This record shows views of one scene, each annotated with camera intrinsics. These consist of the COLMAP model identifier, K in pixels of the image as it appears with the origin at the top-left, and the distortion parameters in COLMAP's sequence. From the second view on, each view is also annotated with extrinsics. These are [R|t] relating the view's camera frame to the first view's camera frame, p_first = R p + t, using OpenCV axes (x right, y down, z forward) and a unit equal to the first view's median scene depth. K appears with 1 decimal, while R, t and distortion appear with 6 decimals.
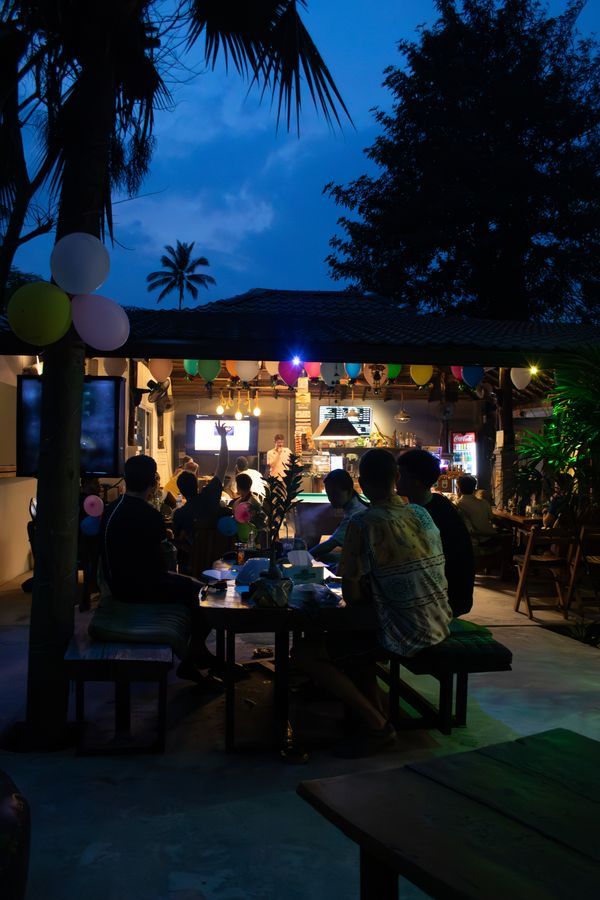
lens RADIAL K [[758.7, 0, 300.0], [0, 758.7, 450.0], [0, 0, 1]] dist [-0.154249, 0.136384]
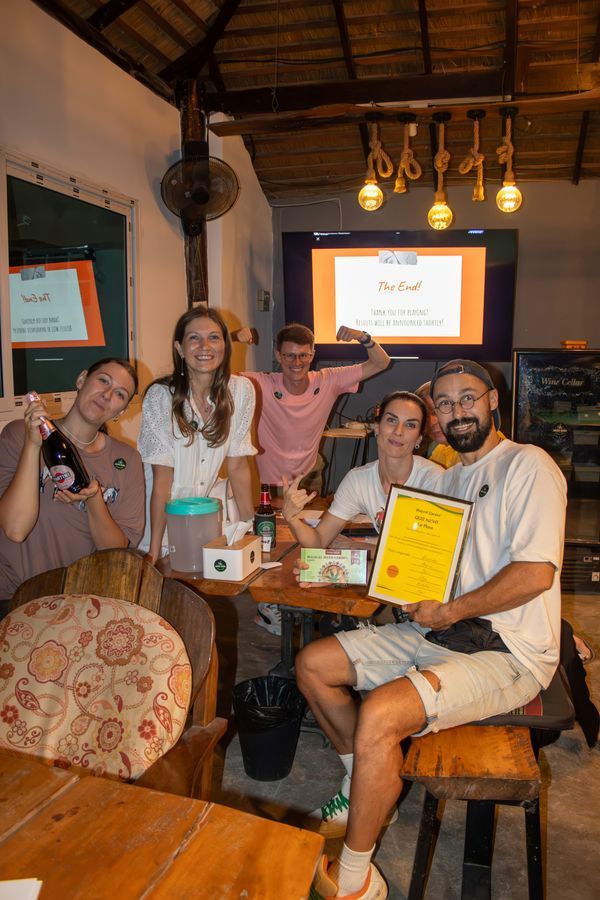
lens RADIAL K [[758.7, 0, 300.0], [0, 758.7, 450.0], [0, 0, 1]] dist [-0.154249, 0.136384]
pose [[0.939671, 0.036053, -0.340175, -0.033073], [0.006922, 0.992223, 0.124281, 0.004459], [0.342010, -0.119138, 0.932113, 0.696545]]
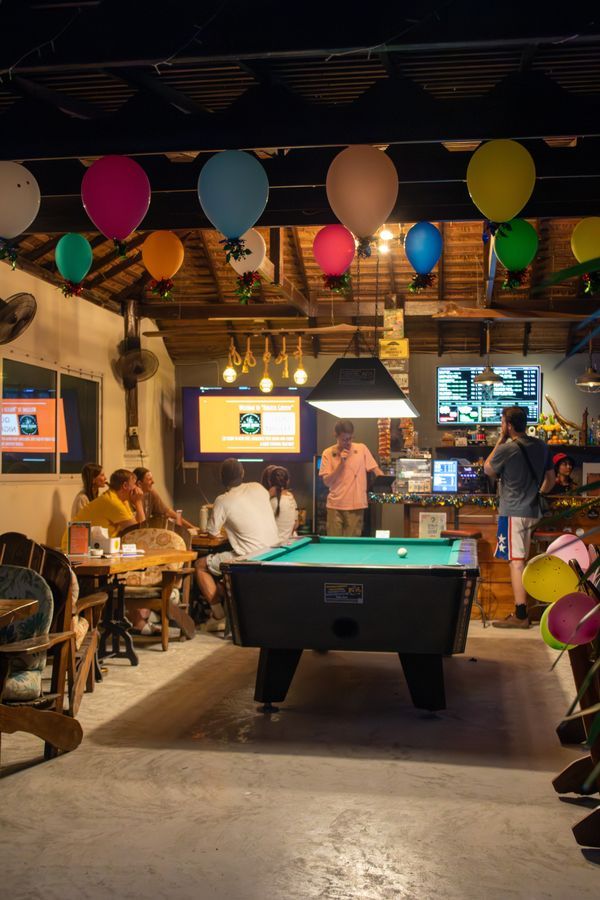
lens RADIAL K [[999.1, 0, 315.3], [0, 999.1, 450.2], [0, 0, 1]] dist [-0.120479, -0.005976]
pose [[0.975065, -0.008989, -0.221739, 0.099926], [0.005134, 0.999826, -0.017957, 0.011647], [0.221861, 0.016371, 0.974941, 0.325839]]
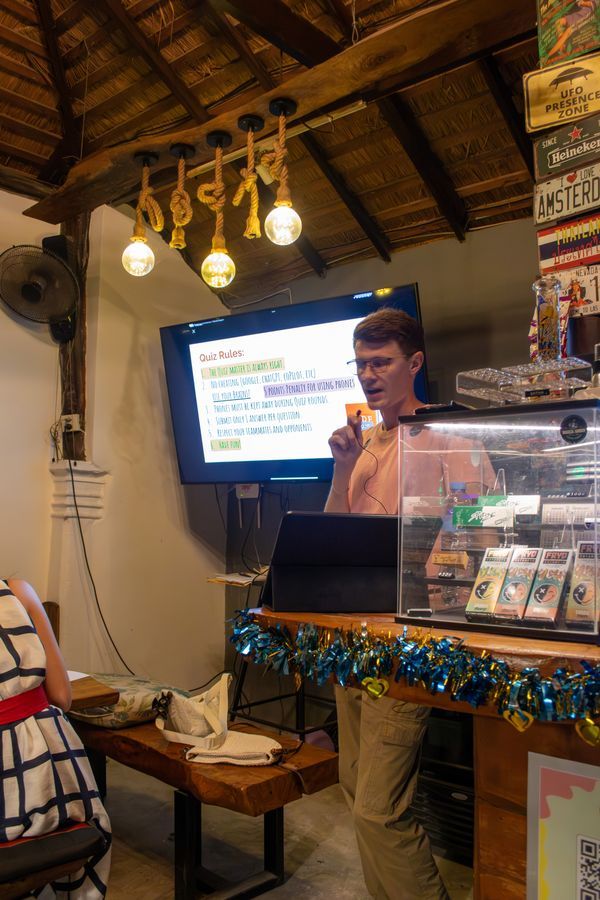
lens RADIAL K [[758.7, 0, 300.0], [0, 758.7, 450.0], [0, 0, 1]] dist [-0.154249, 0.136384]
pose [[0.704489, -0.058305, -0.707316, 0.064805], [0.001088, 0.996707, -0.081076, 0.016020], [0.709714, 0.056347, 0.702233, 0.849884]]
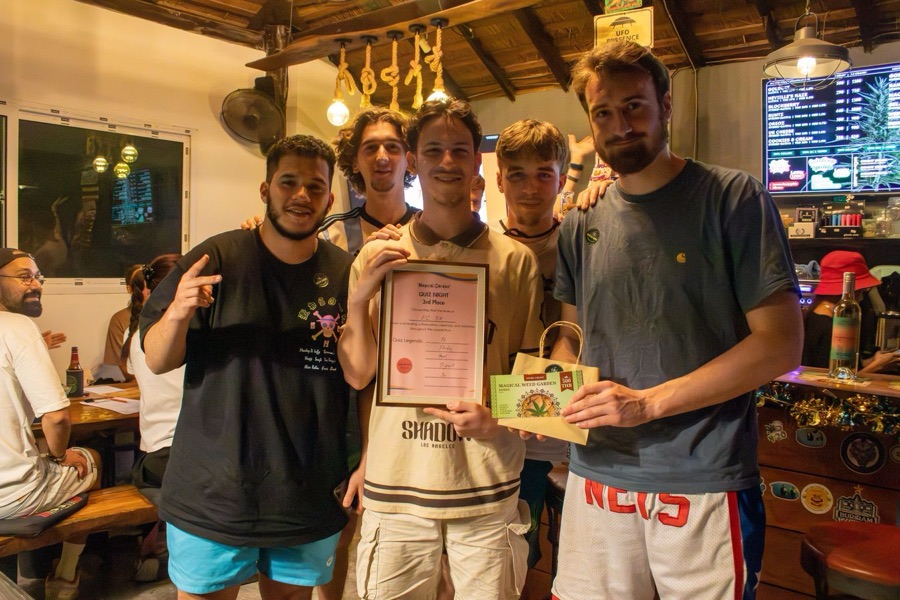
lens RADIAL K [[758.7, 0, 450.0], [0, 758.7, 300.0], [0, 0, 1]] dist [-0.154249, 0.136384]
pose [[0.714204, 0.039421, -0.698827, 0.133631], [-0.016978, 0.999095, 0.039008, 0.009473], [0.699732, -0.015995, 0.714226, 0.778132]]
